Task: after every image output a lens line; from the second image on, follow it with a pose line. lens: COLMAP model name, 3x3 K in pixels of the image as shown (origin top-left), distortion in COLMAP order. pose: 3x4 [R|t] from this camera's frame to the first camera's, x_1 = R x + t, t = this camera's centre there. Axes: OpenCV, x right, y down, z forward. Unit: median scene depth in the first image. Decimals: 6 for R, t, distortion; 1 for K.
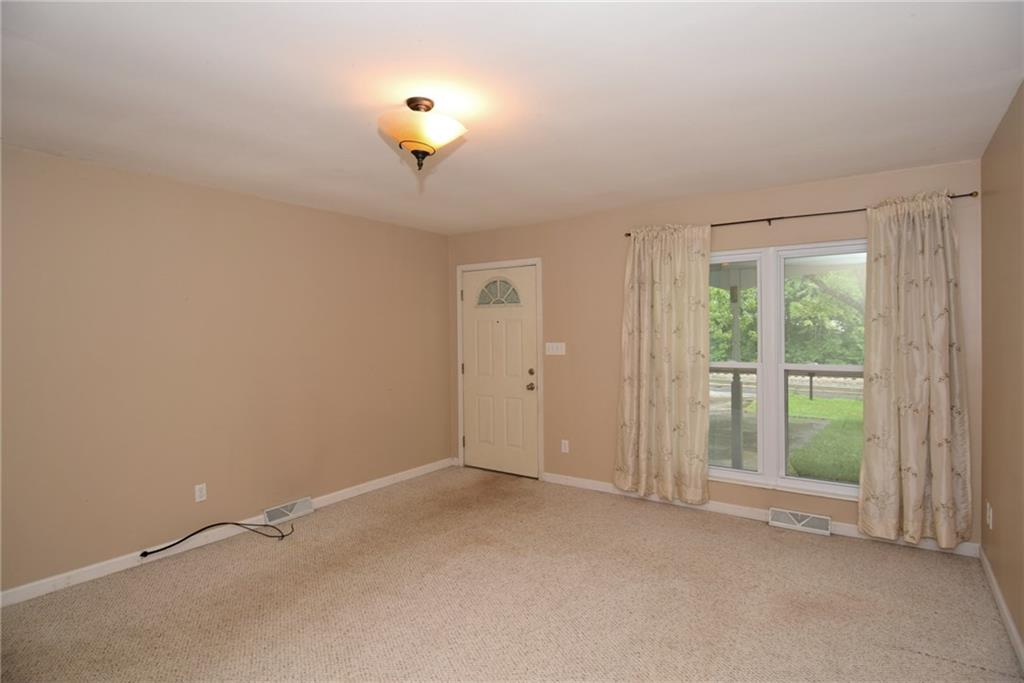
lens RADIAL K [[537.9, 0, 513.8], [0, 537.9, 336.3], [0, 0, 1]] dist [0.019775, -0.029614]
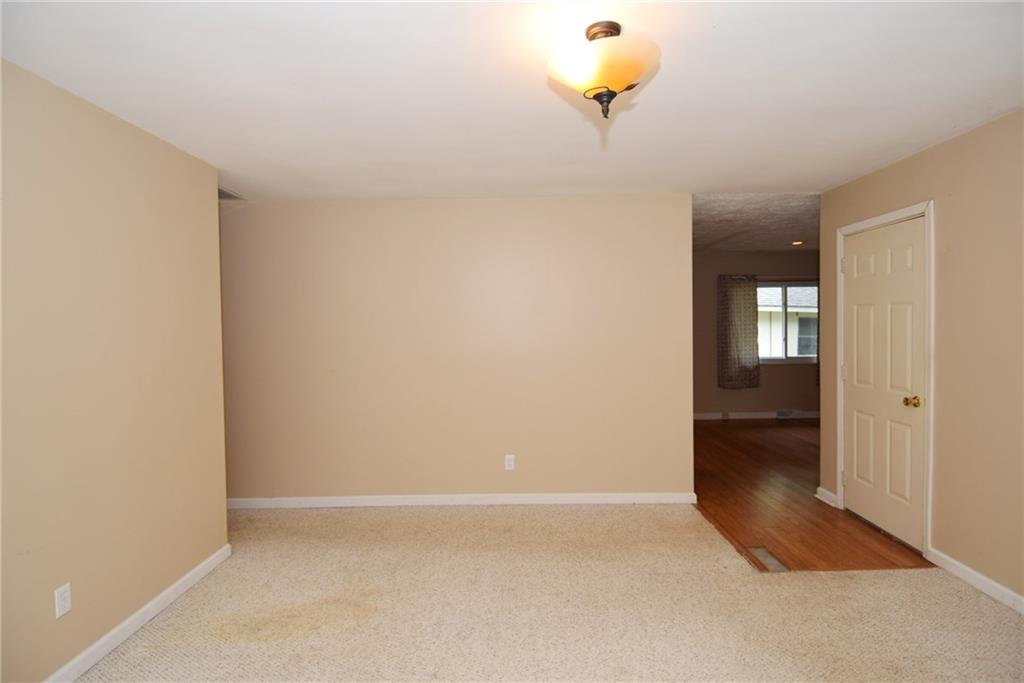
lens RADIAL K [[537.9, 0, 513.8], [0, 537.9, 336.3], [0, 0, 1]] dist [0.019775, -0.029614]
pose [[0.641644, 0.042213, -0.765840, 0.347407], [-0.008756, 0.998822, 0.047719, -0.030302], [0.766953, -0.023913, 0.641258, 0.388961]]
